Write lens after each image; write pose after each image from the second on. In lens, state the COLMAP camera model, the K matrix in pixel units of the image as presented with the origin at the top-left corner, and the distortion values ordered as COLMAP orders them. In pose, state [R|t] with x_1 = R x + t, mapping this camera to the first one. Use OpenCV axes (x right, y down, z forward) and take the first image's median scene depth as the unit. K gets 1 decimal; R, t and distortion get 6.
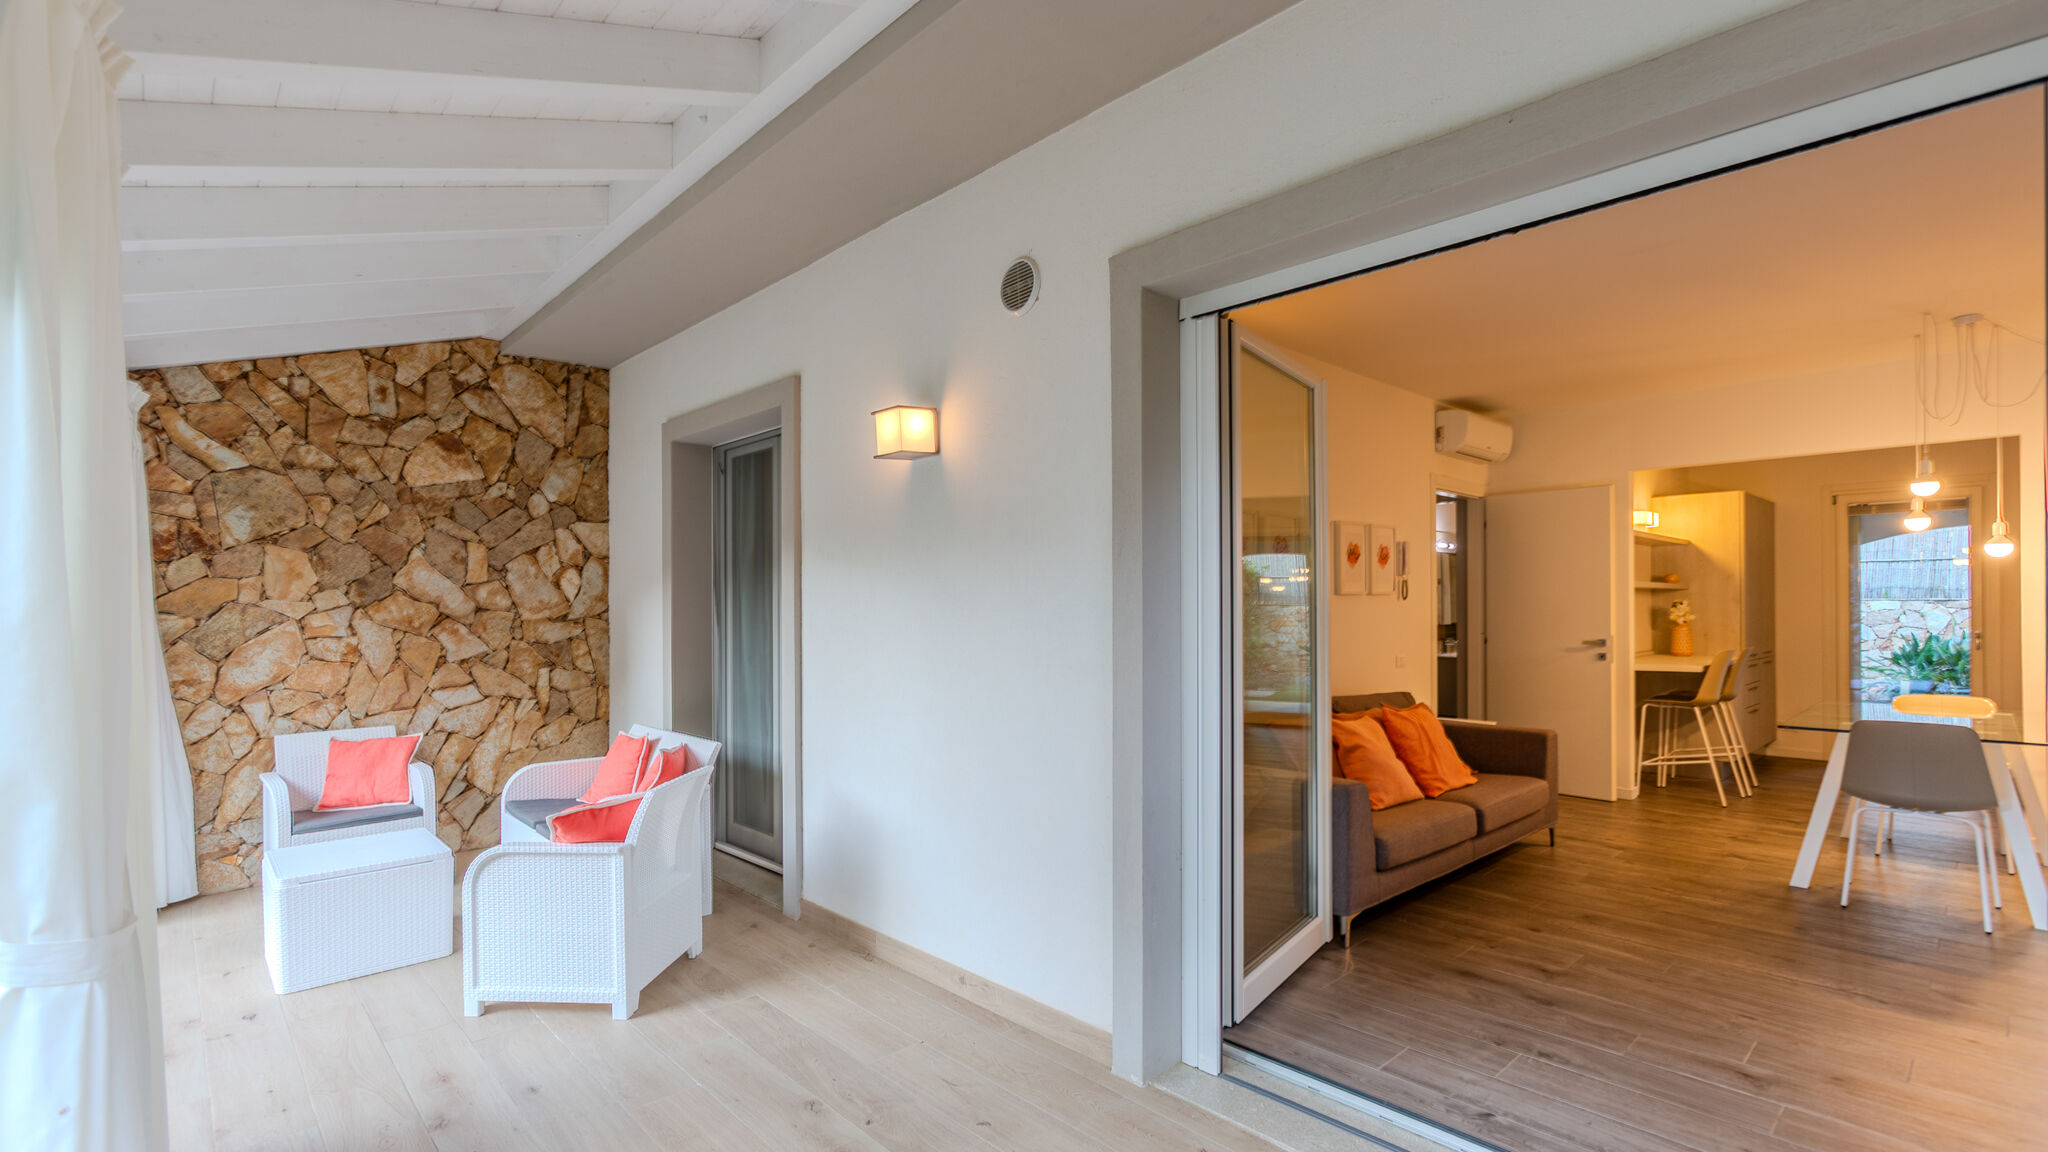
lens RADIAL K [[923.0, 0, 1014.5], [0, 923.0, 610.1], [0, 0, 1]] dist [-0.009495, 0.010454]
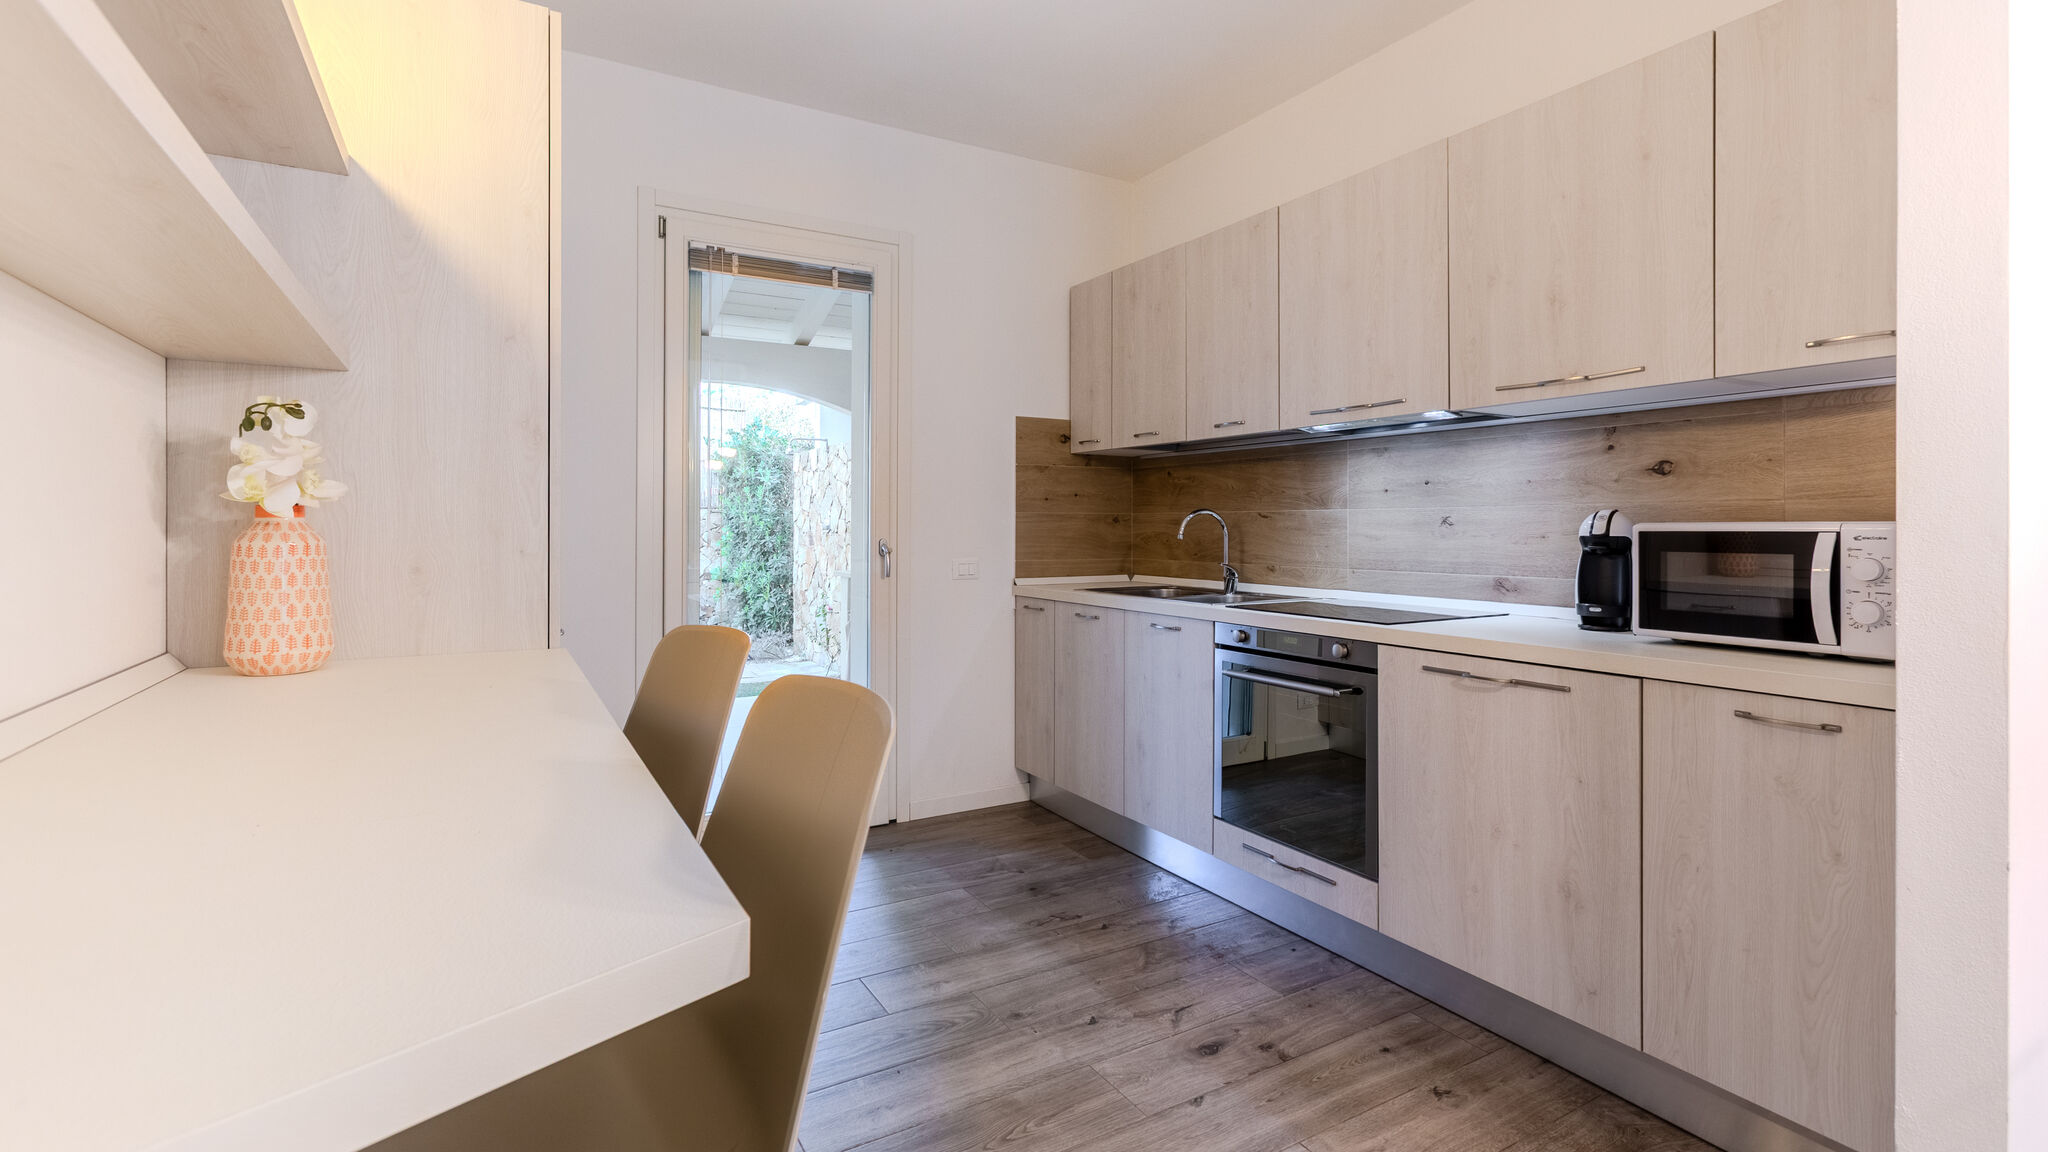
lens RADIAL K [[923.0, 0, 1024.5], [0, 923.0, 522.4], [0, 0, 1]] dist [-0.009495, 0.010454]
pose [[0.208243, 0.011335, 0.978011, 0.788758], [0.001194, 0.999929, -0.011843, 0.025883], [-0.978076, 0.003634, 0.208215, 1.141190]]
